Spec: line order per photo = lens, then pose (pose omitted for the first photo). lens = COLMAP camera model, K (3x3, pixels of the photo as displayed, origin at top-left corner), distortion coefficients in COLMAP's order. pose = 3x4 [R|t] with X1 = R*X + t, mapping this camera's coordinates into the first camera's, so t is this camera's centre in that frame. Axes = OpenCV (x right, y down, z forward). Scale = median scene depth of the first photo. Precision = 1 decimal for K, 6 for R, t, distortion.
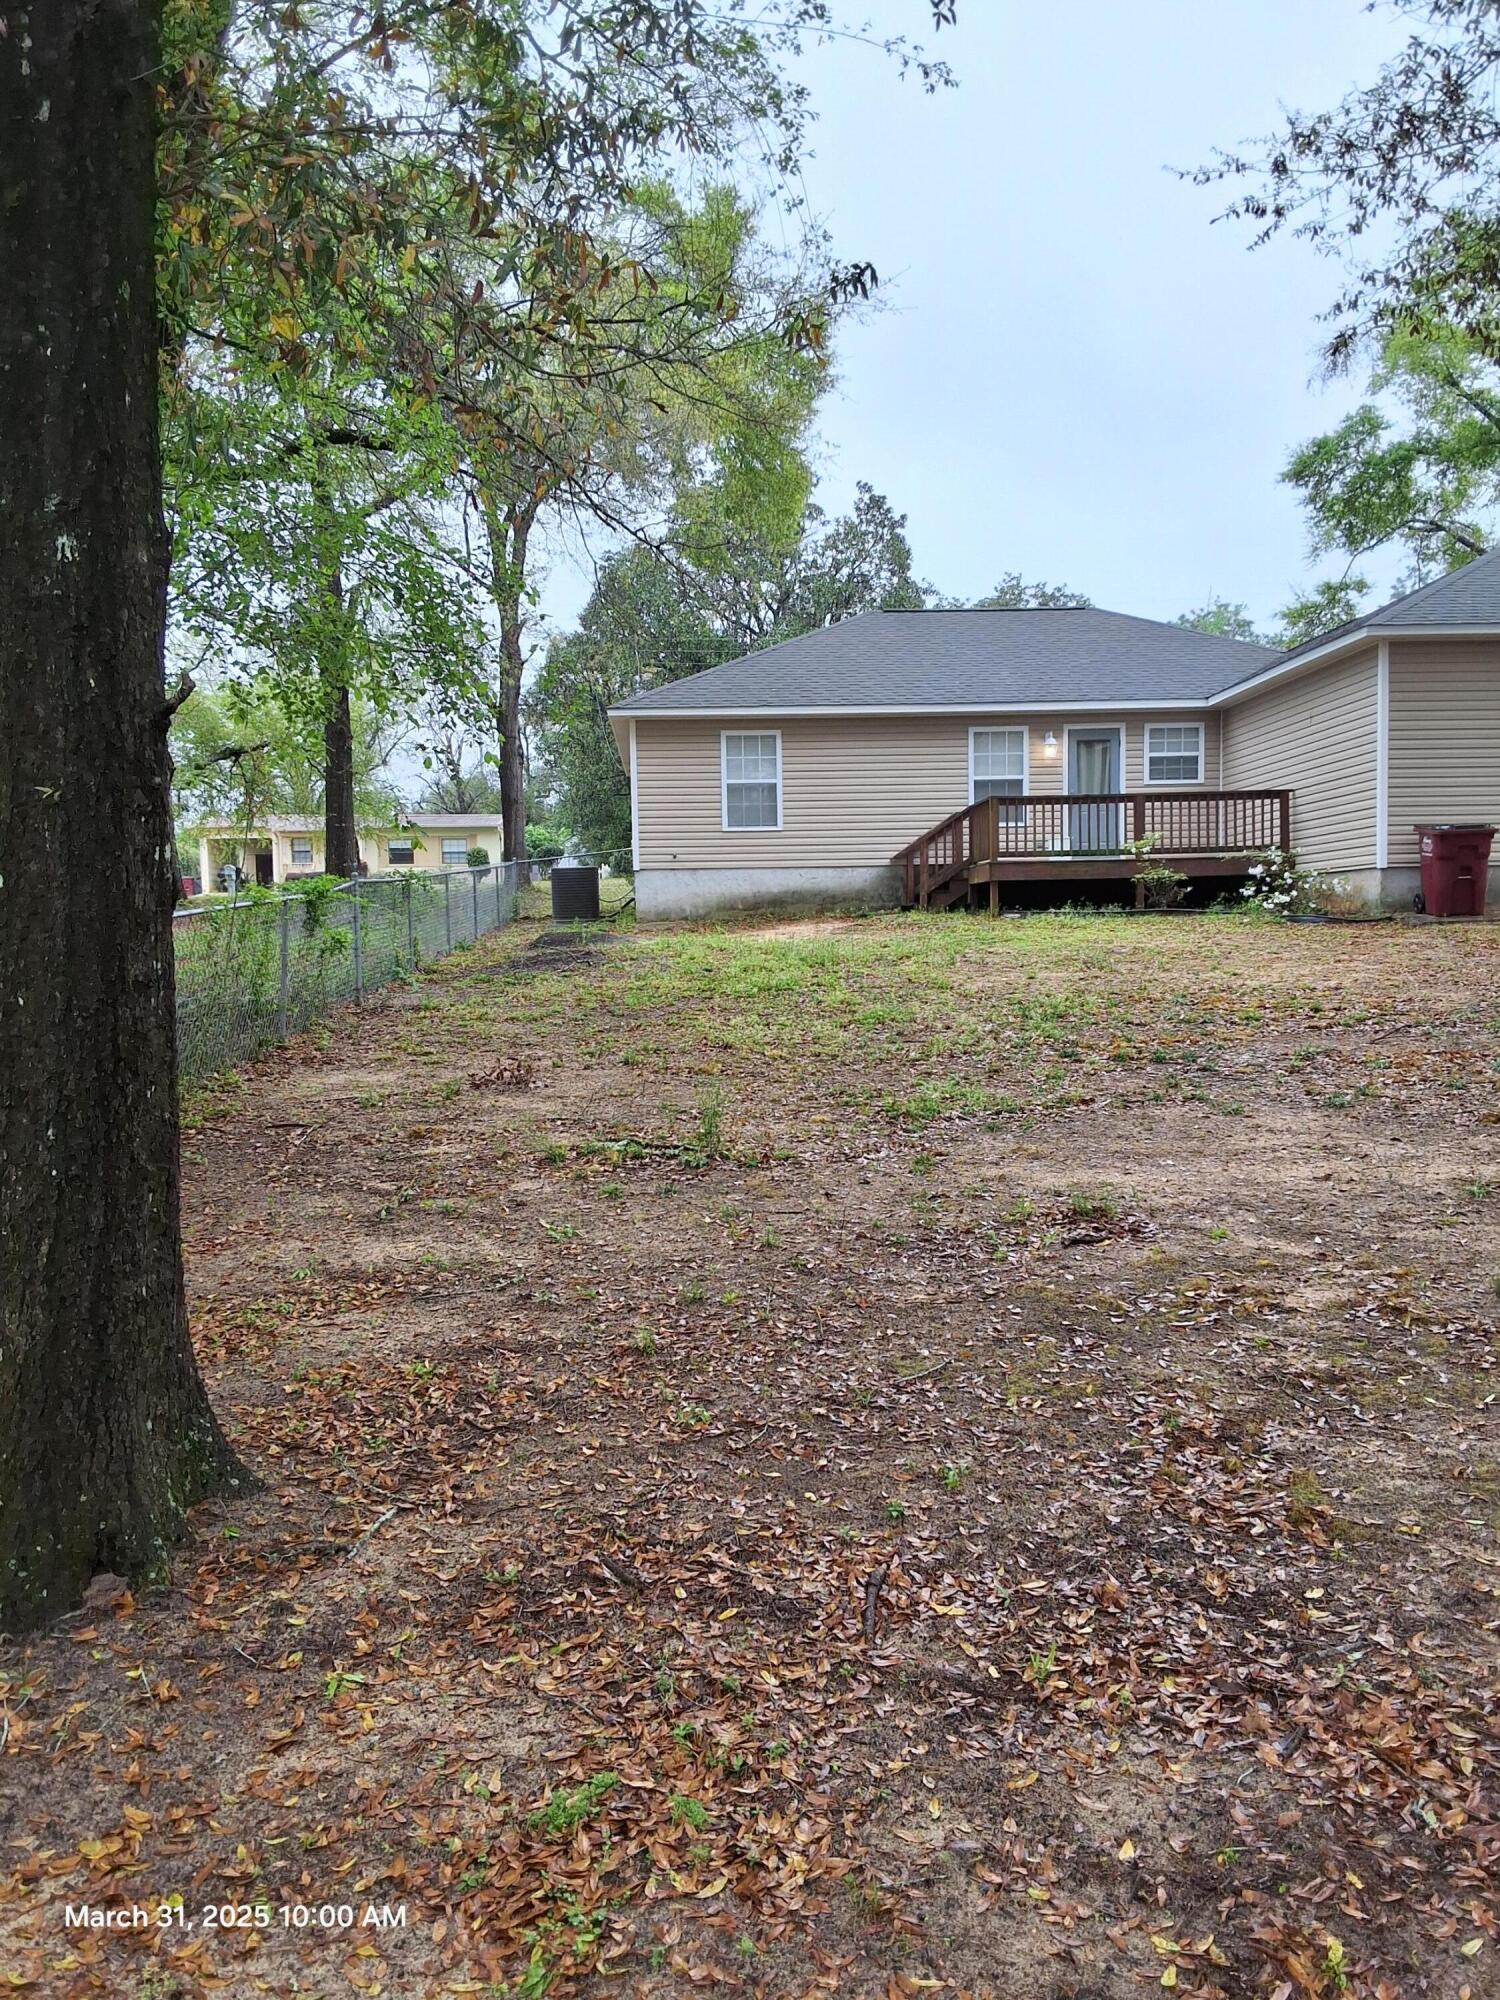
lens RADIAL K [[1632.6, 0, 743.8], [0, 1632.6, 1008.8], [0, 0, 1]] dist [0.123619, -0.227131]
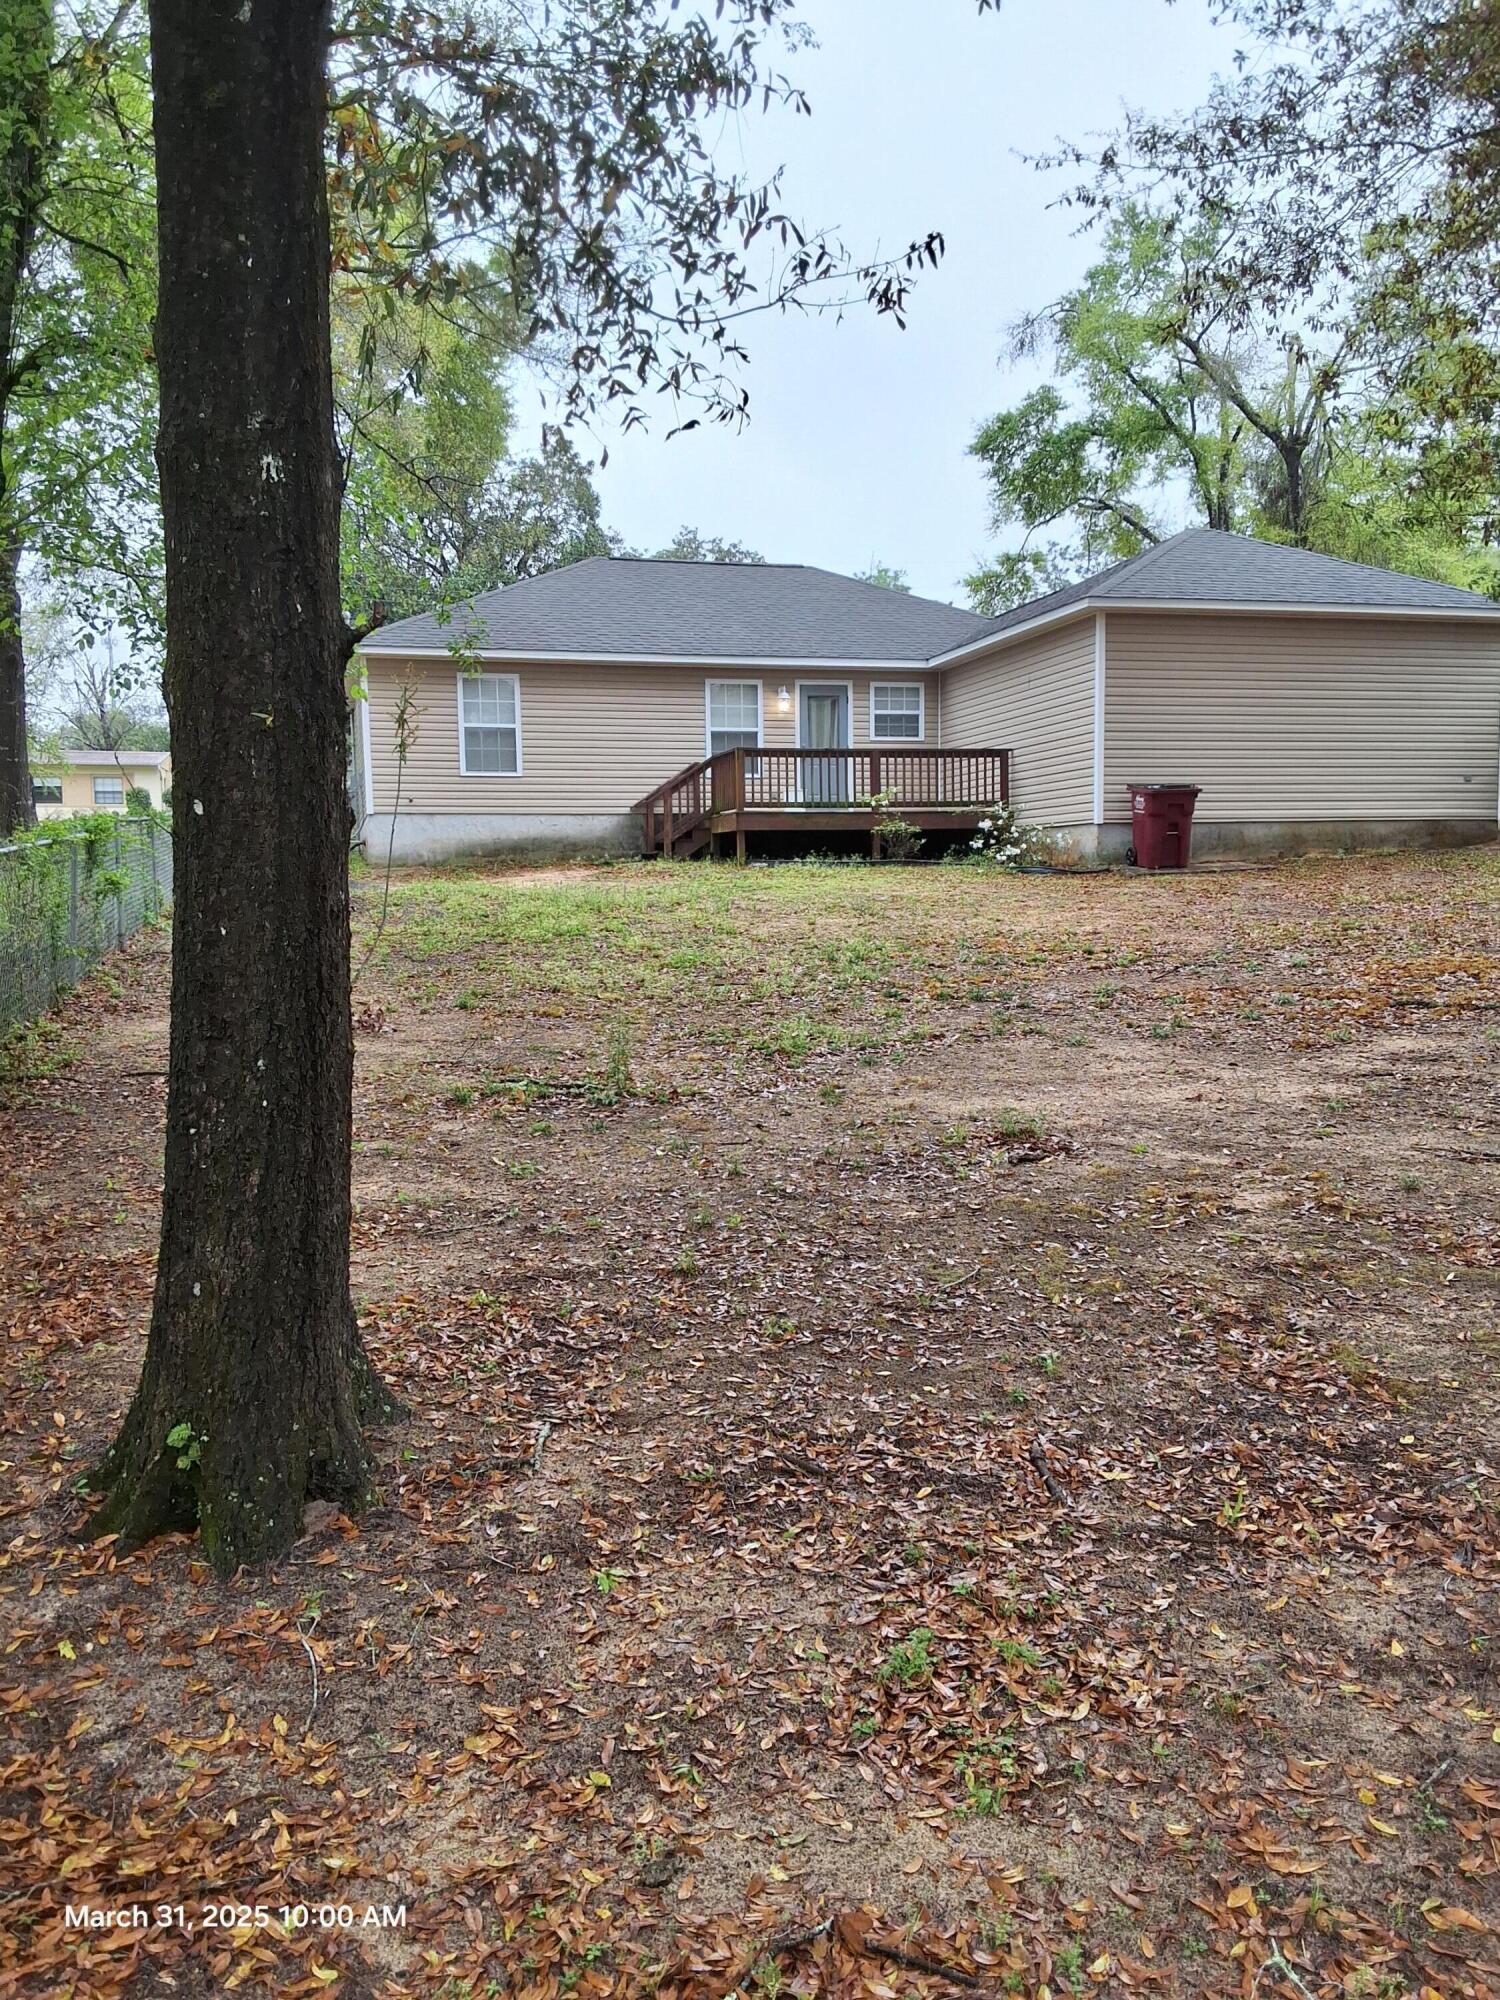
lens RADIAL K [[1619.5, 0, 771.0], [0, 1619.5, 1010.5], [0, 0, 1]] dist [0.125112, -0.229429]
pose [[0.977491, -0.010624, 0.210709, -0.140147], [0.003831, 0.999461, 0.032619, 0.005284], [-0.210942, -0.031078, 0.977004, -0.009707]]
